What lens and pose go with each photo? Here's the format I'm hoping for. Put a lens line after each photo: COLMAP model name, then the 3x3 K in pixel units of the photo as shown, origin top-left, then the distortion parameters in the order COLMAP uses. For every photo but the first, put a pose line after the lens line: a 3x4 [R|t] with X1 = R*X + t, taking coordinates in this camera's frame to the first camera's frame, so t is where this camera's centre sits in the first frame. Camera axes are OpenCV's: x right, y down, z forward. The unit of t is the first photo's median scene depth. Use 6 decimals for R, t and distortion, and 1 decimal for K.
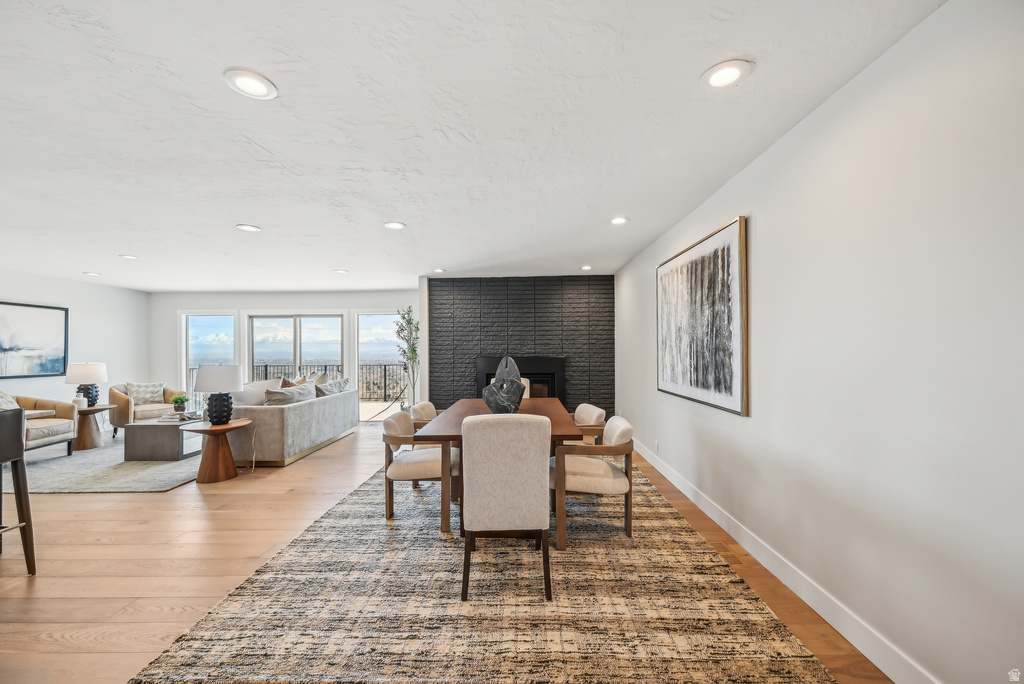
lens RADIAL K [[403.4, 0, 514.0], [0, 403.4, 349.3], [0, 0, 1]] dist [-0.002802, 0.001279]
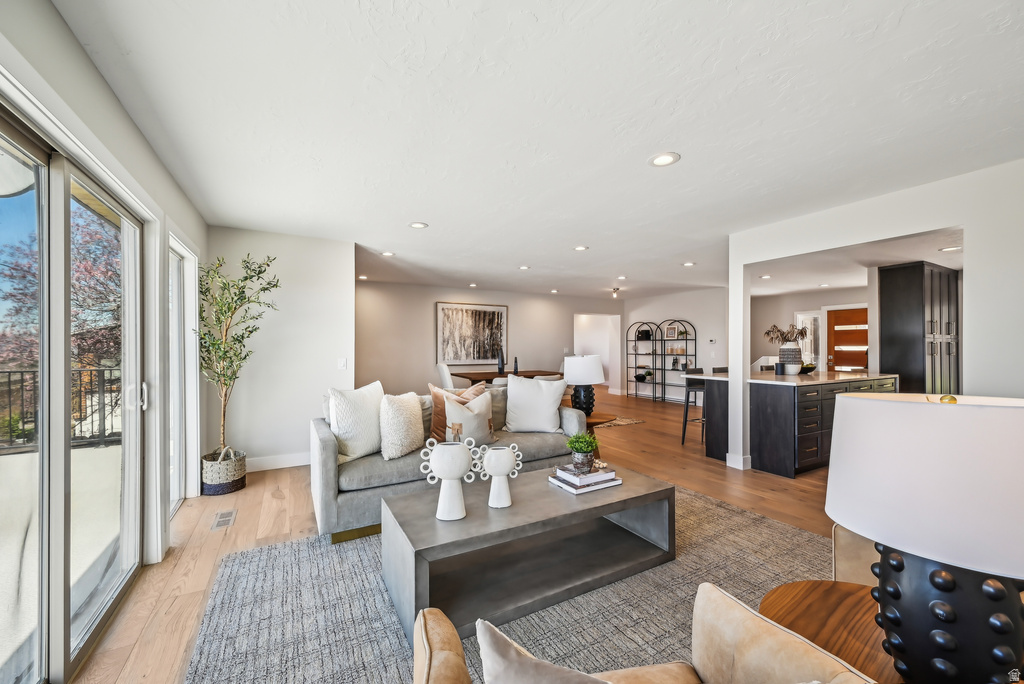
lens RADIAL K [[403.4, 0, 509.9], [0, 403.4, 343.4], [0, 0, 1]] dist [-0.002802, 0.001279]
pose [[-0.492369, 0.012497, 0.870297, -2.033271], [0.000278, 0.999899, -0.014200, 0.030360], [-0.870386, -0.006749, -0.492323, 2.234977]]
